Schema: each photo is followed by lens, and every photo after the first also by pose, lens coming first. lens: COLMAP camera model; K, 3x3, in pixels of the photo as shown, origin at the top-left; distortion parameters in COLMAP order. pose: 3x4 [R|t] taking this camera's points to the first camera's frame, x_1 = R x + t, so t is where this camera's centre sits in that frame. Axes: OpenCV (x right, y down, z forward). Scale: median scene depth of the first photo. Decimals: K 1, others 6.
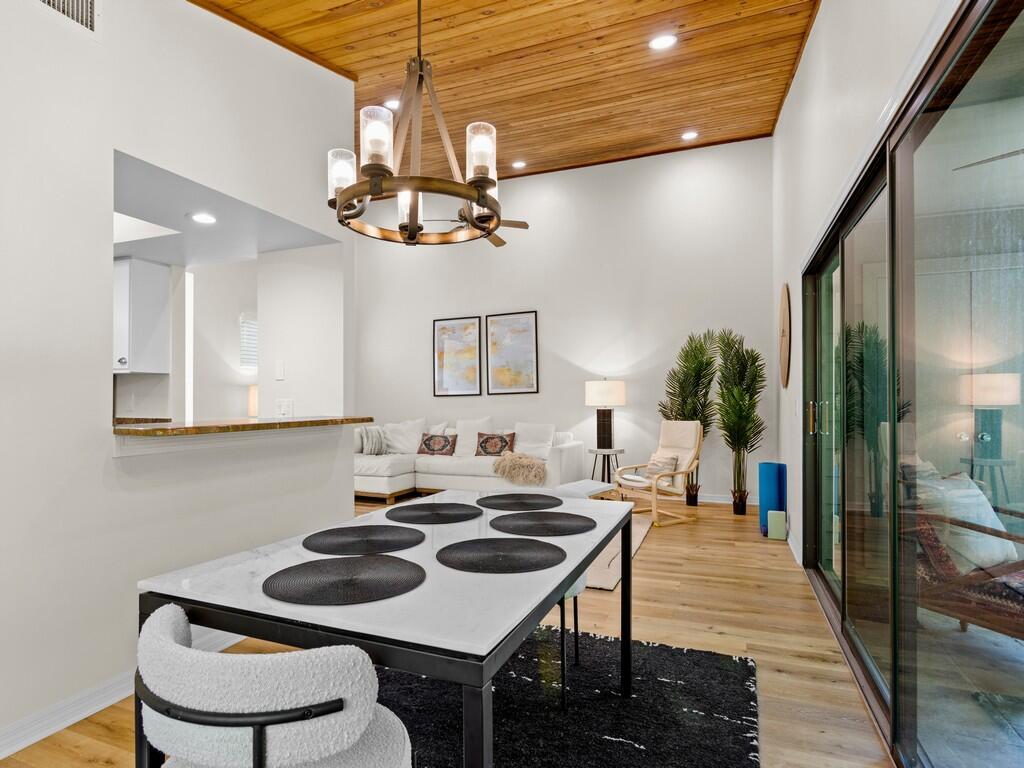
lens RADIAL K [[544.1, 0, 513.1], [0, 544.1, 400.3], [0, 0, 1]] dist [0.000139, 0.000252]
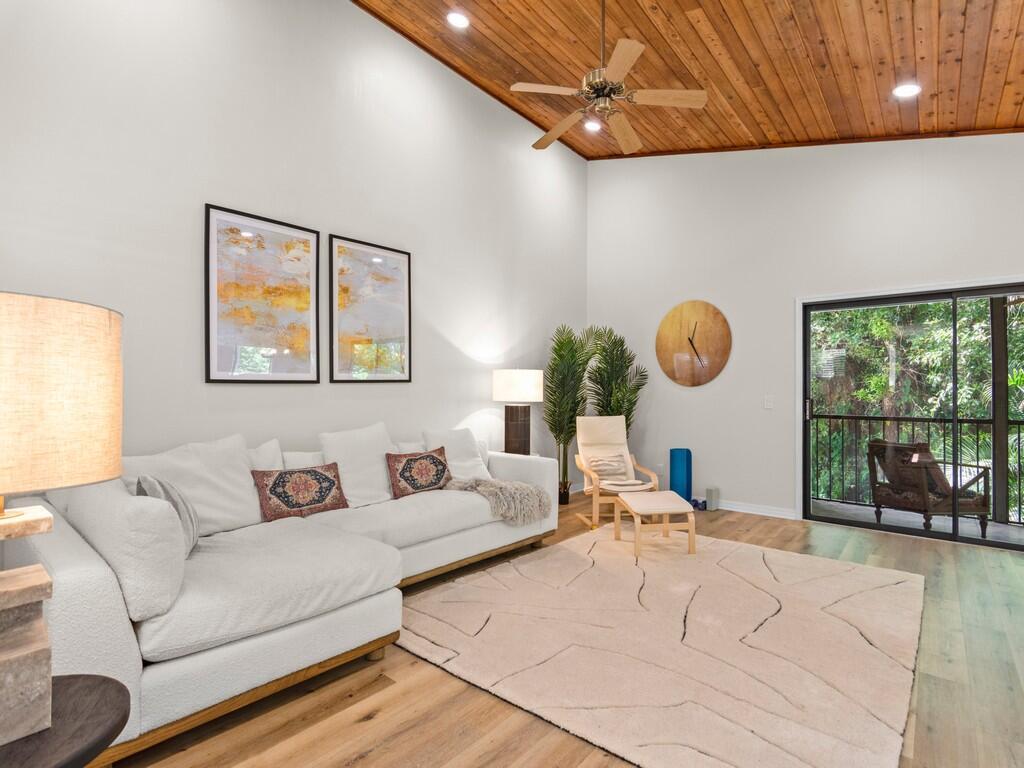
lens RADIAL K [[512.6, 0, 512.0], [0, 512.6, 384.0], [0, 0, 1]] dist [-0.001930, -0.000661]
pose [[0.313742, 0.021816, 0.949258, -0.530003], [-0.004386, 0.999759, -0.021527, 0.001505], [-0.949498, 0.002591, 0.313762, 0.762079]]
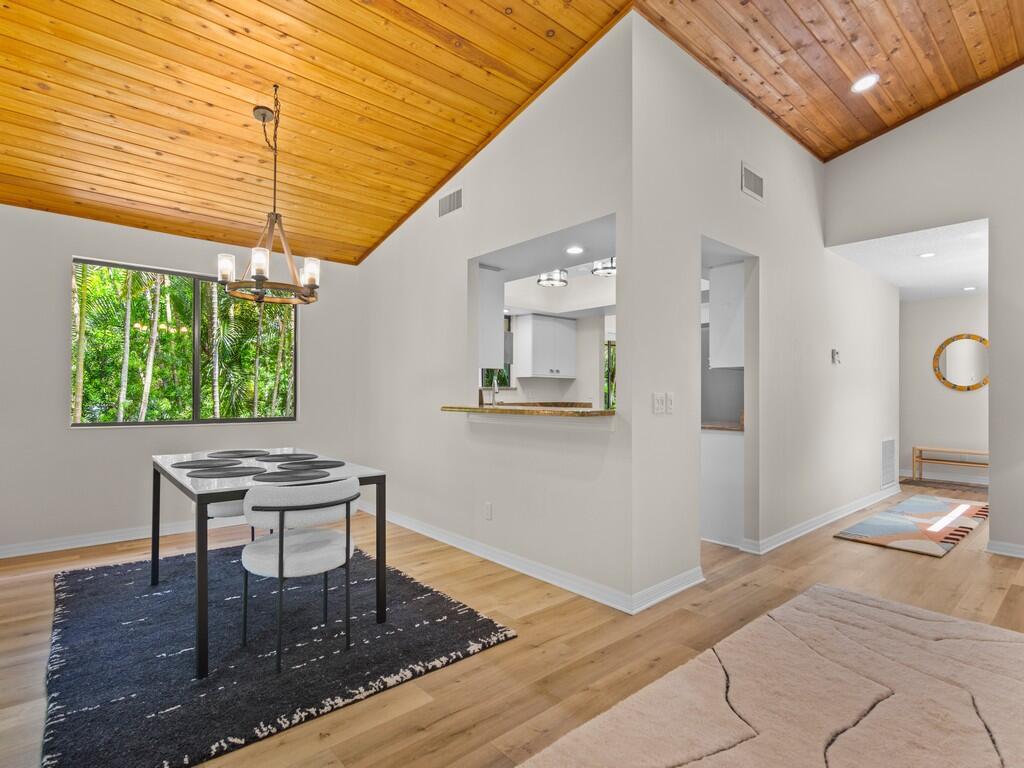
lens RADIAL K [[527.9, 0, 512.1], [0, 527.9, 388.6], [0, 0, 1]] dist [-0.003530, 0.000131]
pose [[-0.463777, -0.008538, -0.885911, 0.275923], [-0.003240, 0.999963, -0.007941, 0.001413], [0.885946, -0.000812, -0.463787, 0.665733]]
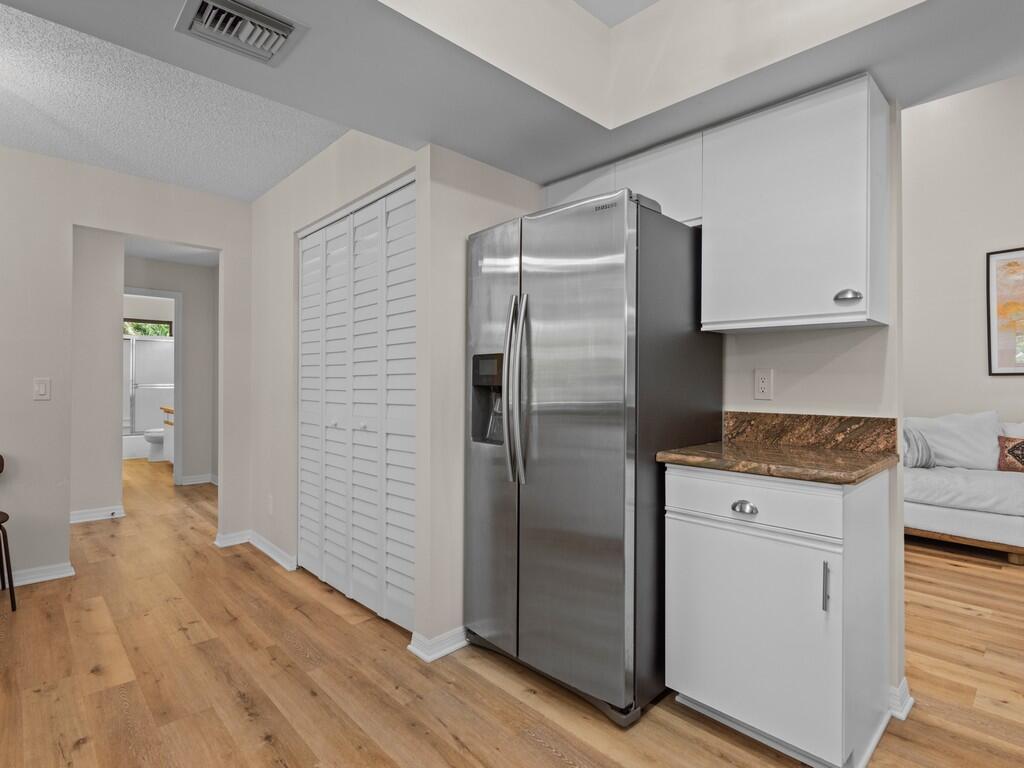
lens RADIAL K [[523.9, 0, 513.1], [0, 523.9, 379.7], [0, 0, 1]] dist [-0.003600, -0.000493]
pose [[0.910800, 0.000641, -0.412846, -0.464090], [-0.002718, 0.999986, -0.004442, 0.001940], [0.412838, 0.005168, 0.910790, 0.273159]]
